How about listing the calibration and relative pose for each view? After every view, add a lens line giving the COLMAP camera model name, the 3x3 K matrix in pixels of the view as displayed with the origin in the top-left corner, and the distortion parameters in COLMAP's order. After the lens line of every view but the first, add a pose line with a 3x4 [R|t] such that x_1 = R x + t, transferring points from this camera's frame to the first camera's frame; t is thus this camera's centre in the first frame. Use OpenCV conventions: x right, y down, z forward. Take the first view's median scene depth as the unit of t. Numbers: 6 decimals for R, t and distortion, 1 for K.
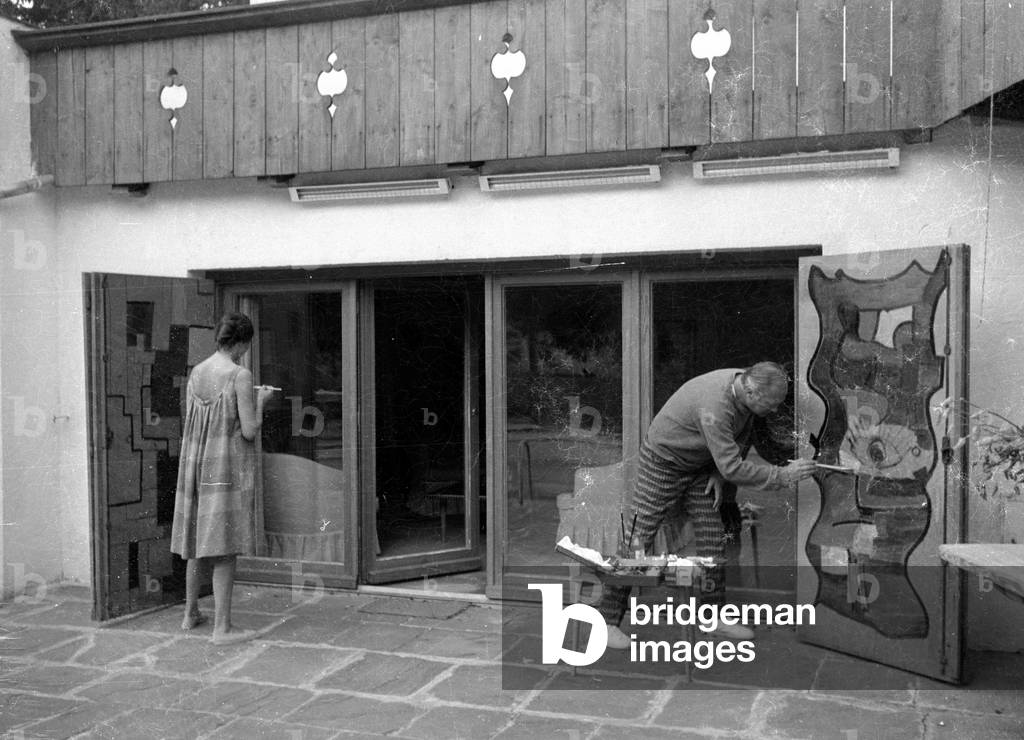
lens RADIAL K [[1238.4, 0, 508.4], [0, 1238.4, 369.7], [0, 0, 1]] dist [0.009648, 0.000000]
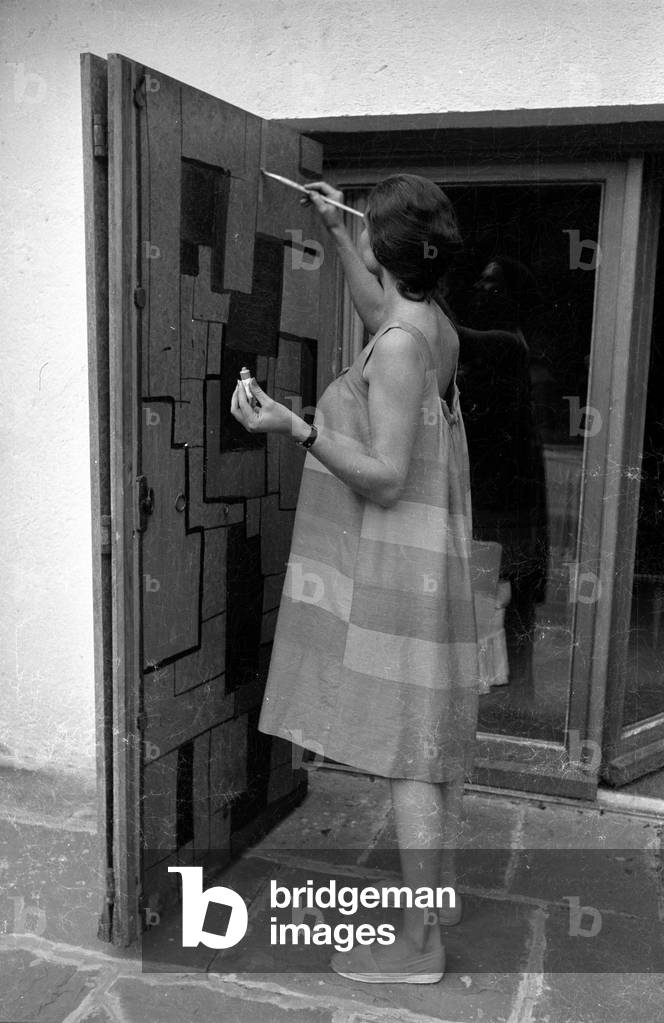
lens RADIAL K [[1019.8, 0, 330.8], [0, 1019.8, 512.7], [0, 0, 1]] dist [0.006166, 0.000000]
pose [[0.996185, 0.023933, 0.083924, -0.281830], [-0.035441, 0.989737, 0.138436, 0.009854], [-0.079749, -0.140882, 0.986809, 0.654517]]
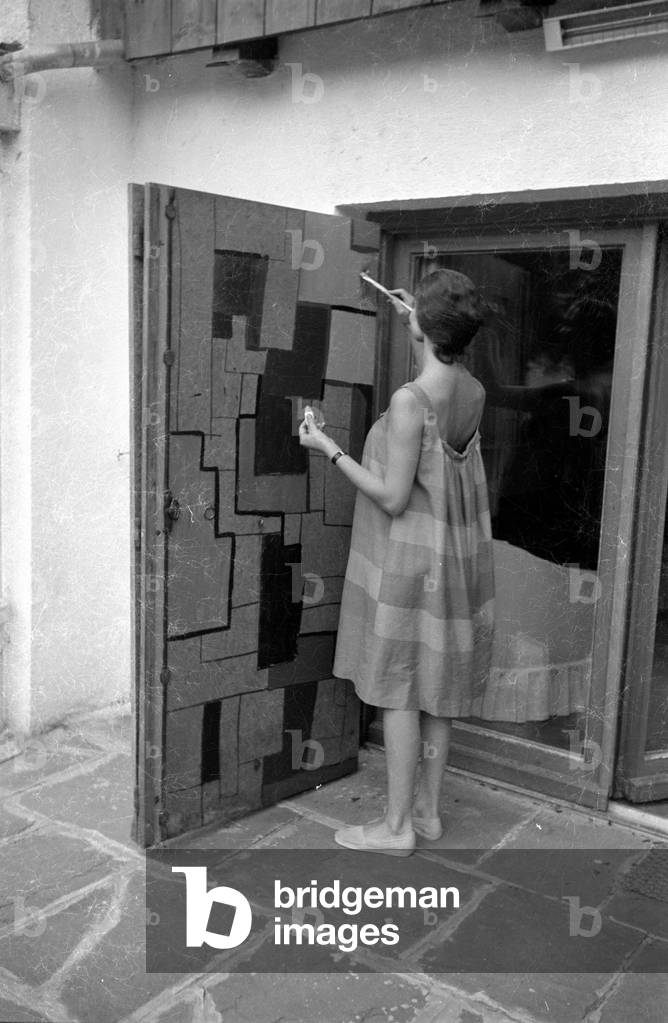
lens RADIAL K [[1019.8, 0, 328.6], [0, 1019.8, 509.5], [0, 0, 1]] dist [0.006166, 0.000000]
pose [[0.962785, 0.081215, -0.257778, -0.142892], [-0.048840, 0.990362, 0.129608, -0.005316], [0.265820, -0.112194, 0.957472, 0.587852]]
